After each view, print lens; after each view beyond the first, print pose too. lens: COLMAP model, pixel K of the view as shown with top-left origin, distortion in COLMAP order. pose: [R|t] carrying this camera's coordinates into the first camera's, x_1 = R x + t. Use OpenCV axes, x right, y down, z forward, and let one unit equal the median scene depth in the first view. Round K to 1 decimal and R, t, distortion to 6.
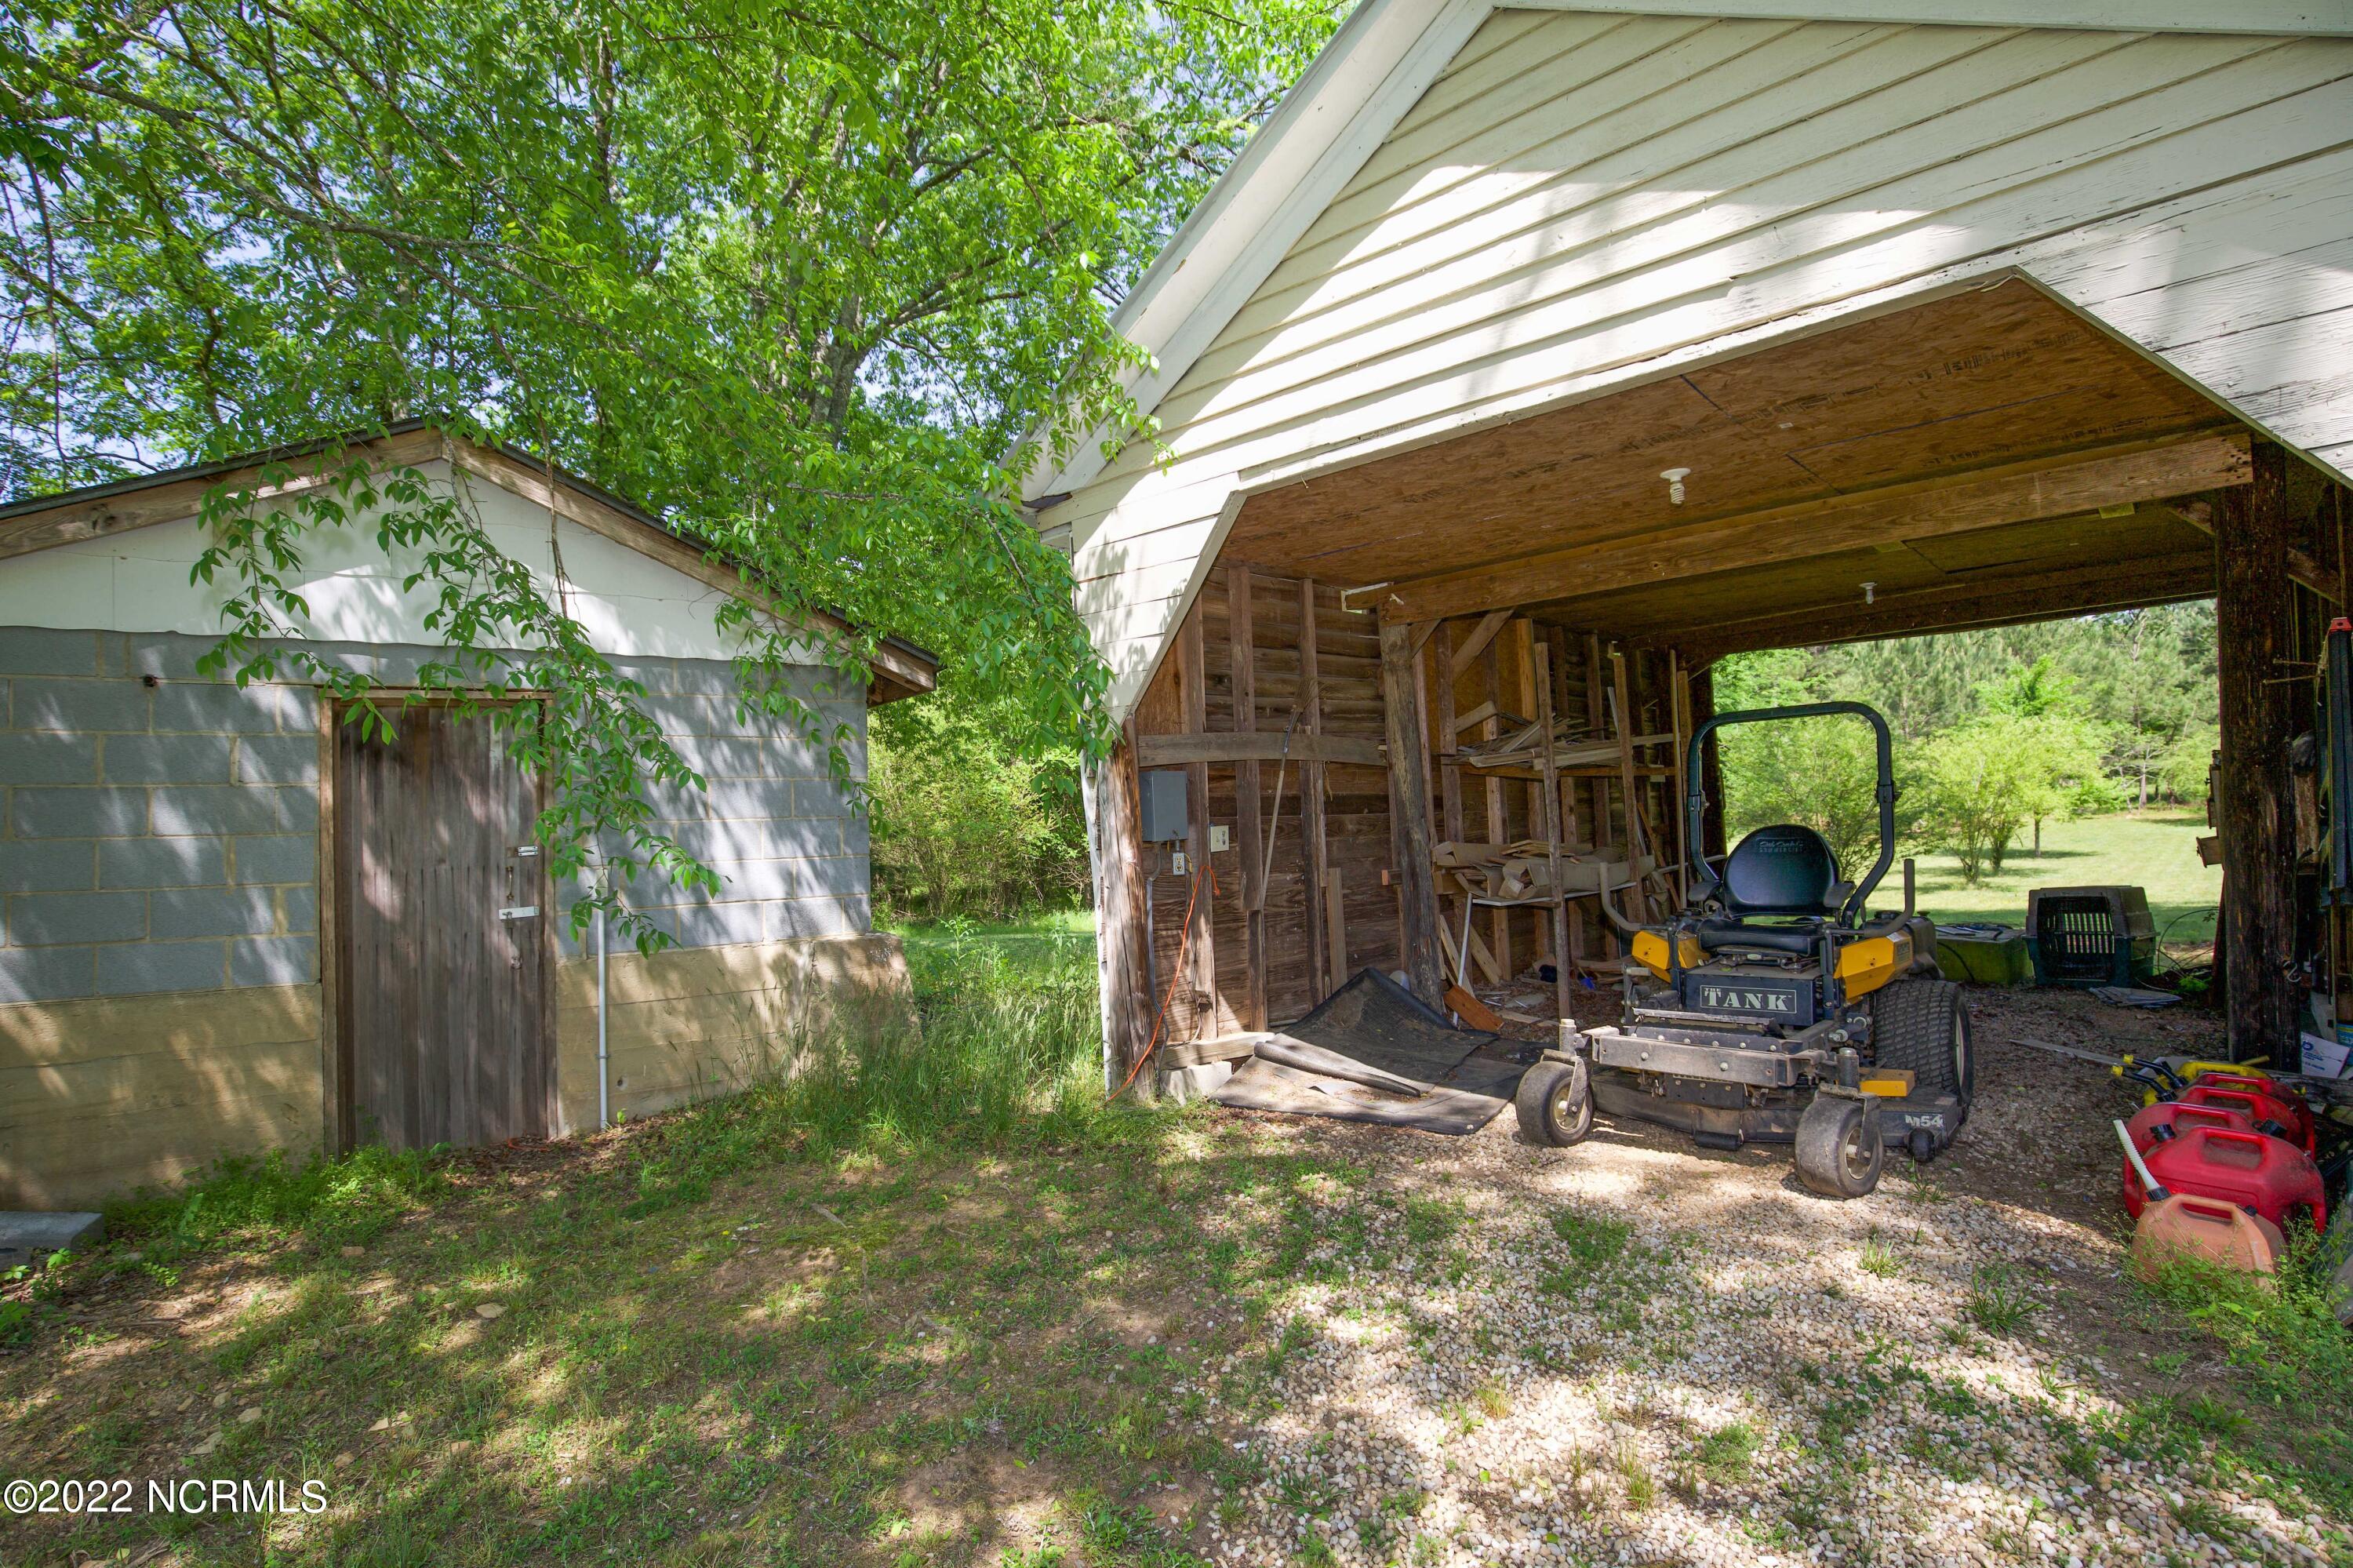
lens RADIAL K [[1074.5, 0, 1175.2], [0, 1074.5, 789.6], [0, 0, 1]] dist [-0.026895, 0.001813]
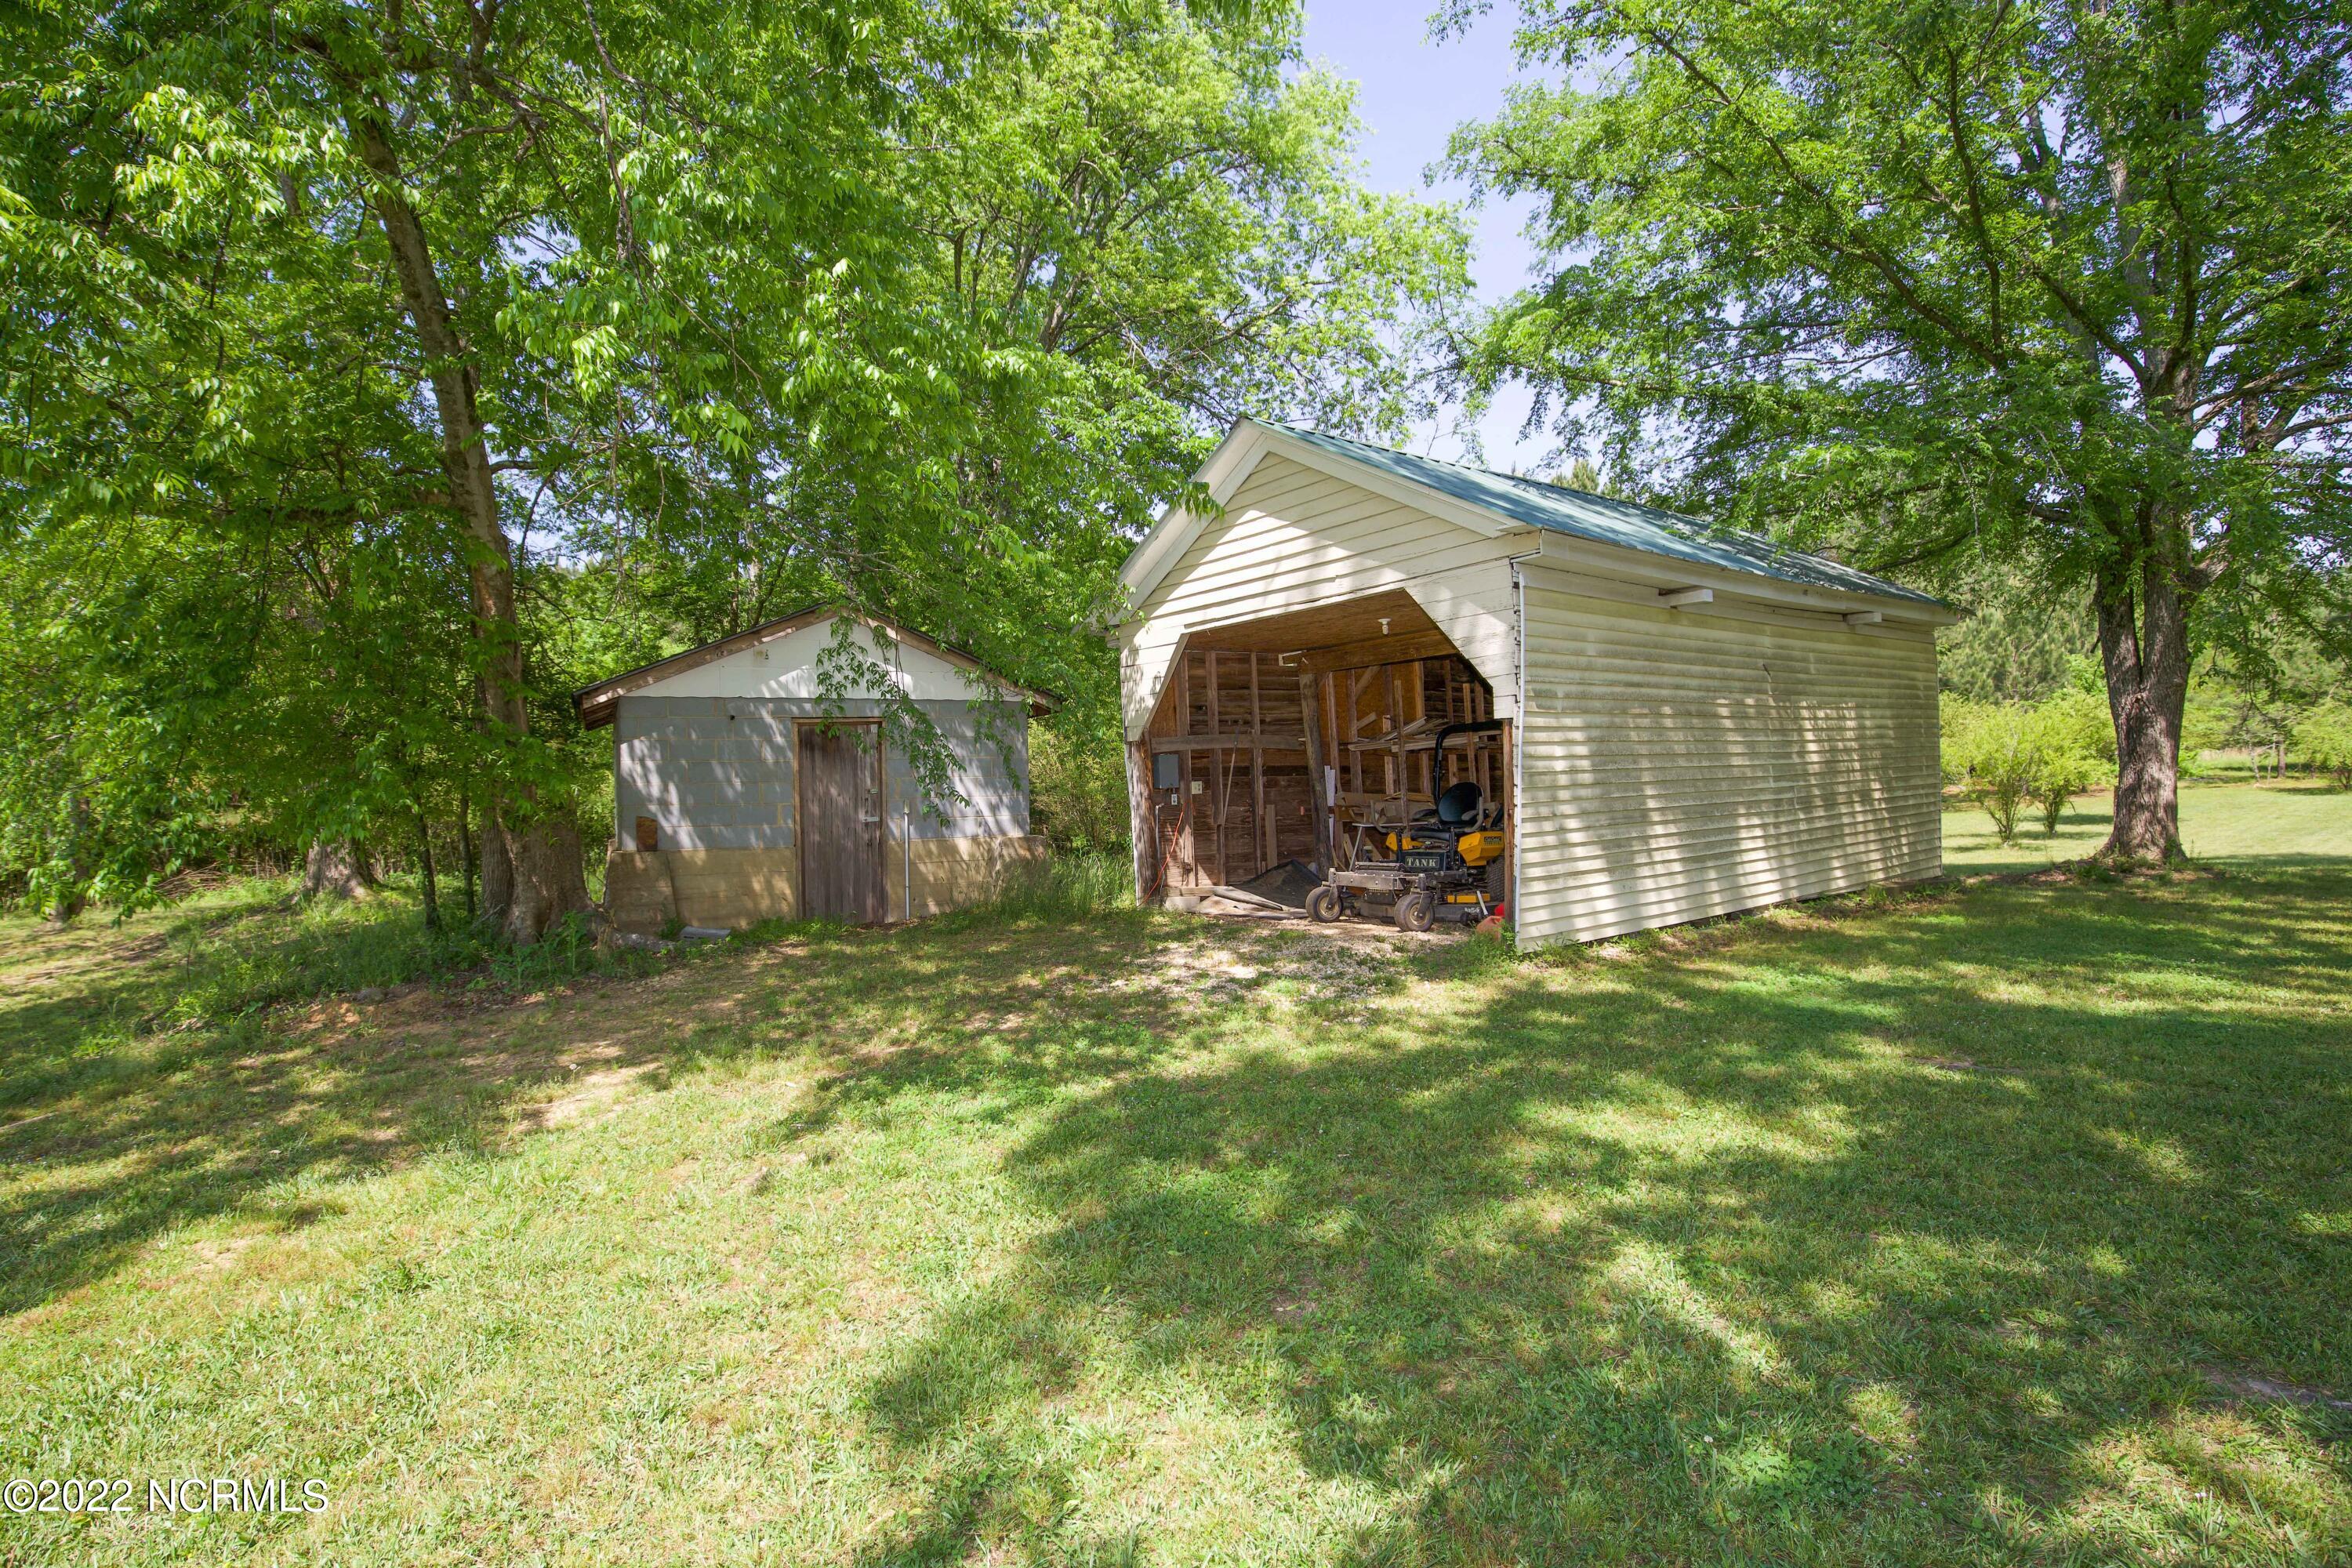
lens RADIAL K [[1074.0, 0, 1174.8], [0, 1074.0, 778.7], [0, 0, 1]] dist [-0.026895, 0.001813]
pose [[0.987714, 0.007120, -0.156111, 0.326630], [-0.003163, 0.999668, 0.025578, -0.023773], [0.156242, -0.024770, 0.987408, -1.036046]]
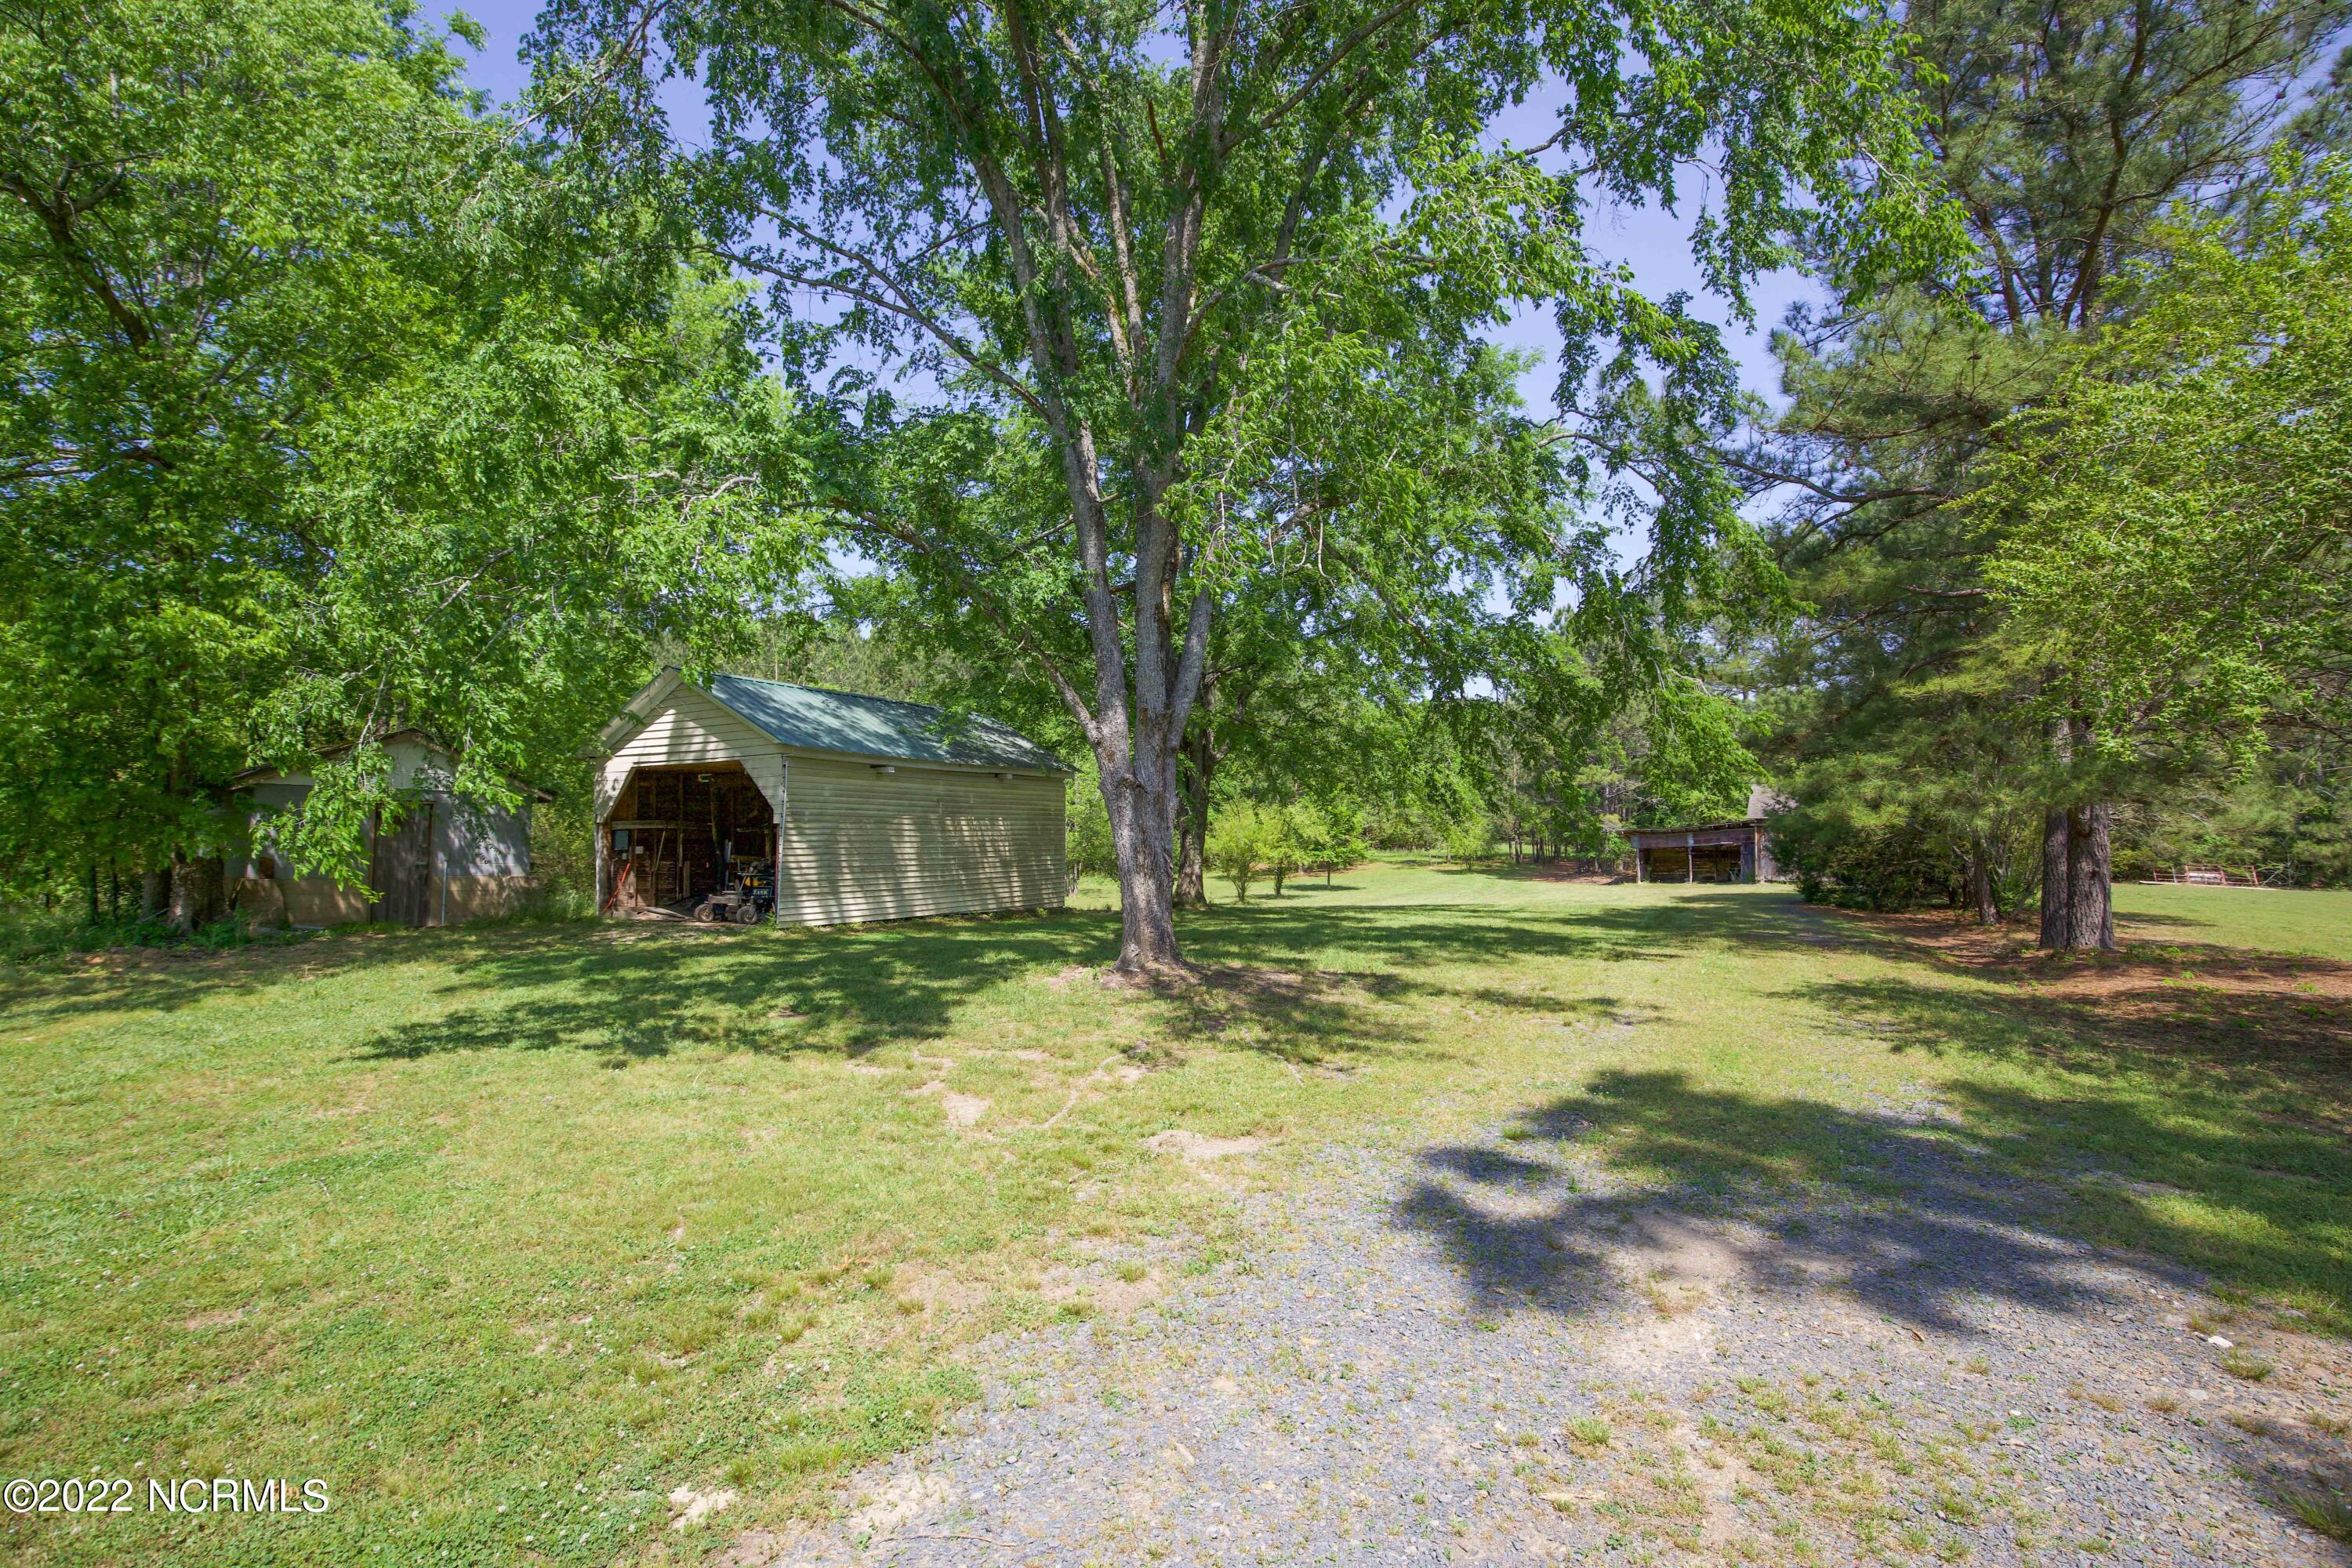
lens RADIAL K [[1074.0, 0, 1163.3], [0, 1074.0, 787.8], [0, 0, 1]] dist [-0.026895, 0.001813]
pose [[0.957890, 0.054077, 0.281997, 0.729612], [-0.044235, 0.998173, -0.041156, -0.095034], [-0.283708, 0.026949, 0.958532, -3.030617]]
